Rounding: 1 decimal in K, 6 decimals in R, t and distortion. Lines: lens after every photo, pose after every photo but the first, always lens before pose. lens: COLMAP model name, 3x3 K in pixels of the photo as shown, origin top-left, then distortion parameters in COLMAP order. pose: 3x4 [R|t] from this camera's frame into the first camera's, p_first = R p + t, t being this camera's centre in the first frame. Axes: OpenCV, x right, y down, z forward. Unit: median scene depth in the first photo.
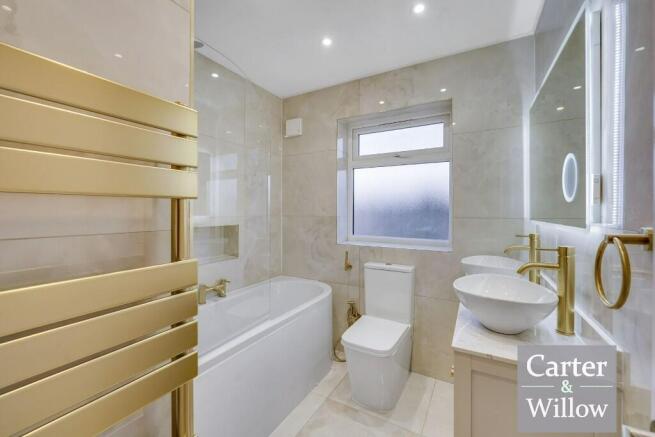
lens RADIAL K [[273.2, 0, 325.6], [0, 273.2, 218.8], [0, 0, 1]] dist [-0.001161, -0.000275]
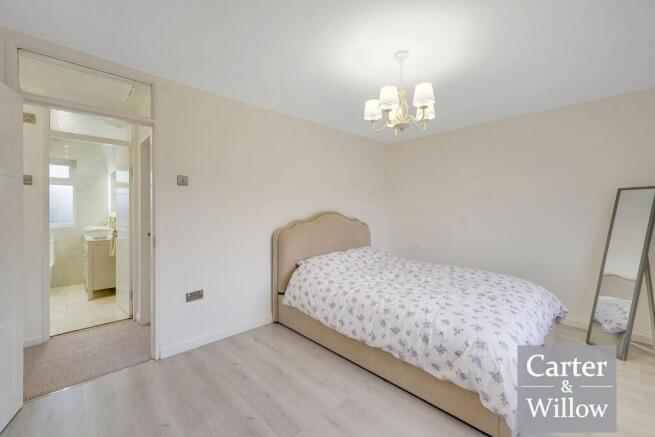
lens RADIAL K [[273.2, 0, 324.8], [0, 273.2, 216.9], [0, 0, 1]] dist [-0.001161, -0.000275]
pose [[0.264671, -0.006860, 0.964314, -1.162983], [-0.004769, 0.999953, 0.008423, 0.012527], [-0.964327, -0.006828, 0.264625, -1.576501]]
